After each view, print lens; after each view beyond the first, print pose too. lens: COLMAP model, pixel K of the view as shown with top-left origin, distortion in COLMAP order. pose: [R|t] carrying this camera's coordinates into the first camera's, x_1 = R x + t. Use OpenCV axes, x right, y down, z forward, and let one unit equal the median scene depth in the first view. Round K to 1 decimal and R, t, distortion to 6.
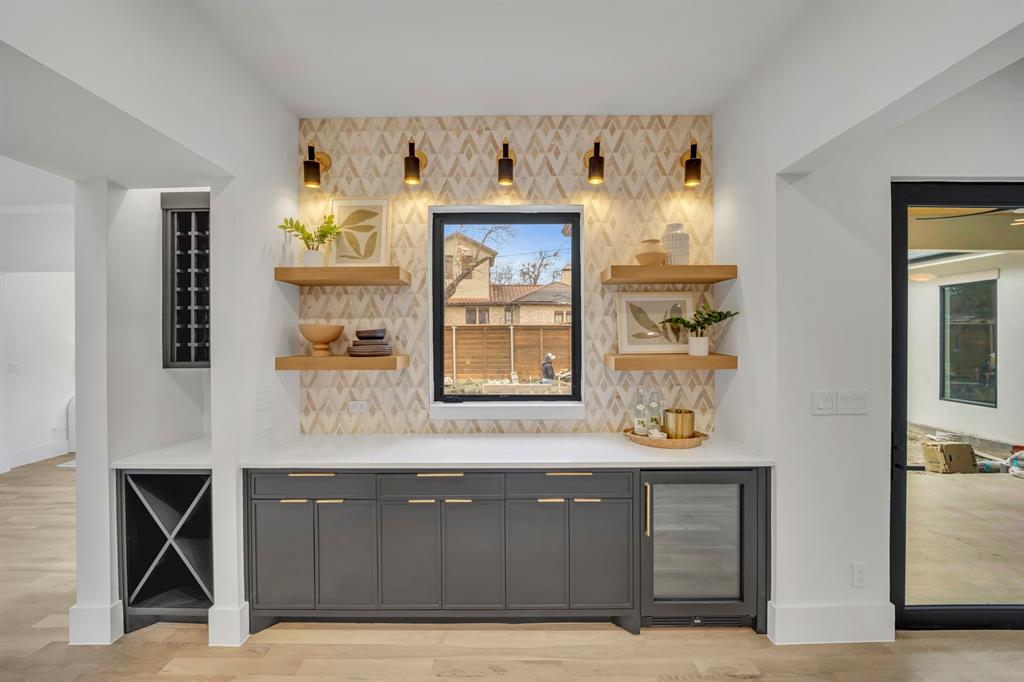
lens RADIAL K [[415.5, 0, 507.2], [0, 415.5, 337.2], [0, 0, 1]] dist [-0.024043, 0.001429]
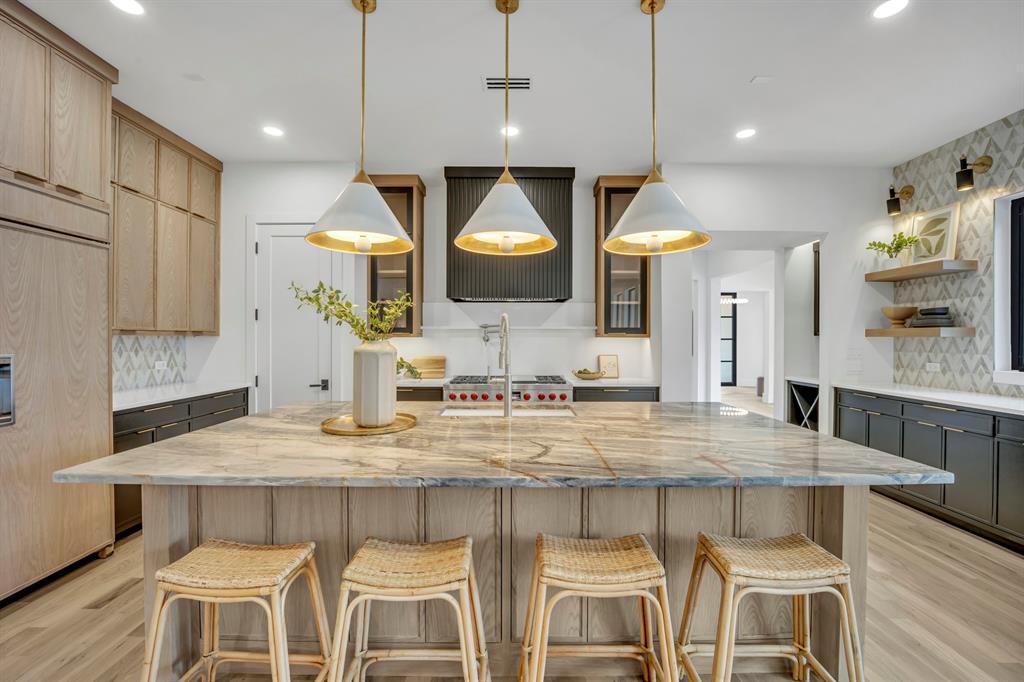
lens RADIAL K [[415.5, 0, 520.7], [0, 415.5, 339.5], [0, 0, 1]] dist [-0.024043, 0.001429]
pose [[0.022531, 0.010541, -0.999691, 0.919924], [-0.004923, 0.999933, 0.010432, 0.072662], [0.999734, 0.004686, 0.022582, -0.358191]]
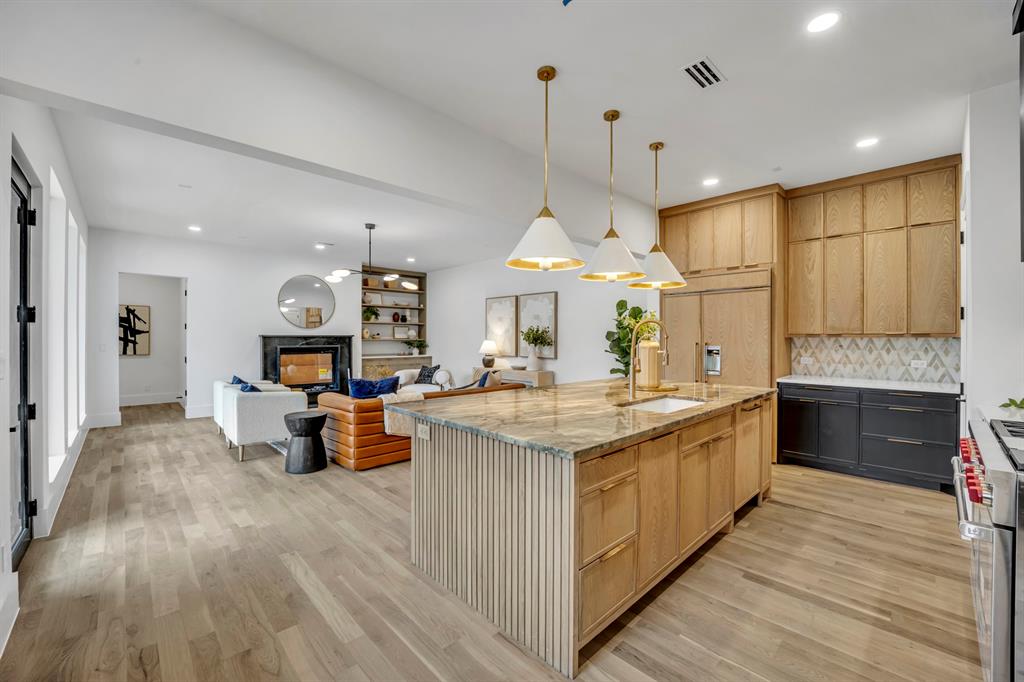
lens RADIAL K [[415.5, 0, 506.0], [0, 415.5, 339.0], [0, 0, 1]] dist [-0.024043, 0.001429]
pose [[-0.688501, 0.003761, 0.725226, -0.422934], [0.004249, 0.999990, -0.001152, 0.079035], [-0.725223, 0.002288, -0.688510, 0.598954]]
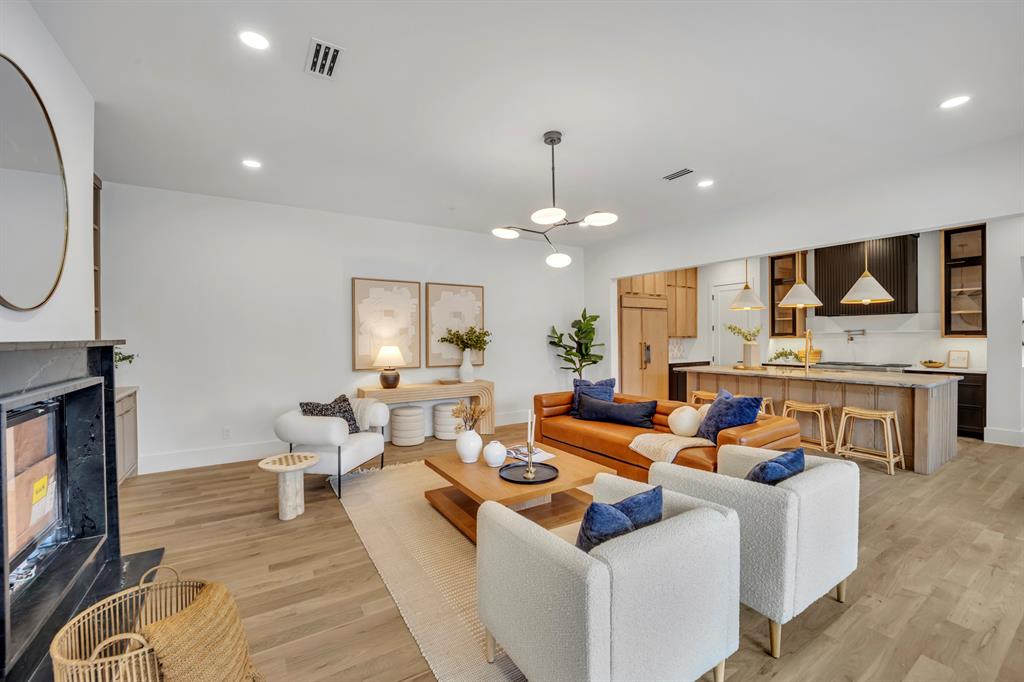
lens RADIAL K [[415.5, 0, 508.0], [0, 415.5, 344.0], [0, 0, 1]] dist [-0.024043, 0.001429]
pose [[-0.845208, 0.020904, -0.534029, 2.420862], [0.010920, 0.999702, 0.021850, 0.040062], [0.534327, 0.012636, -0.845184, 0.549889]]
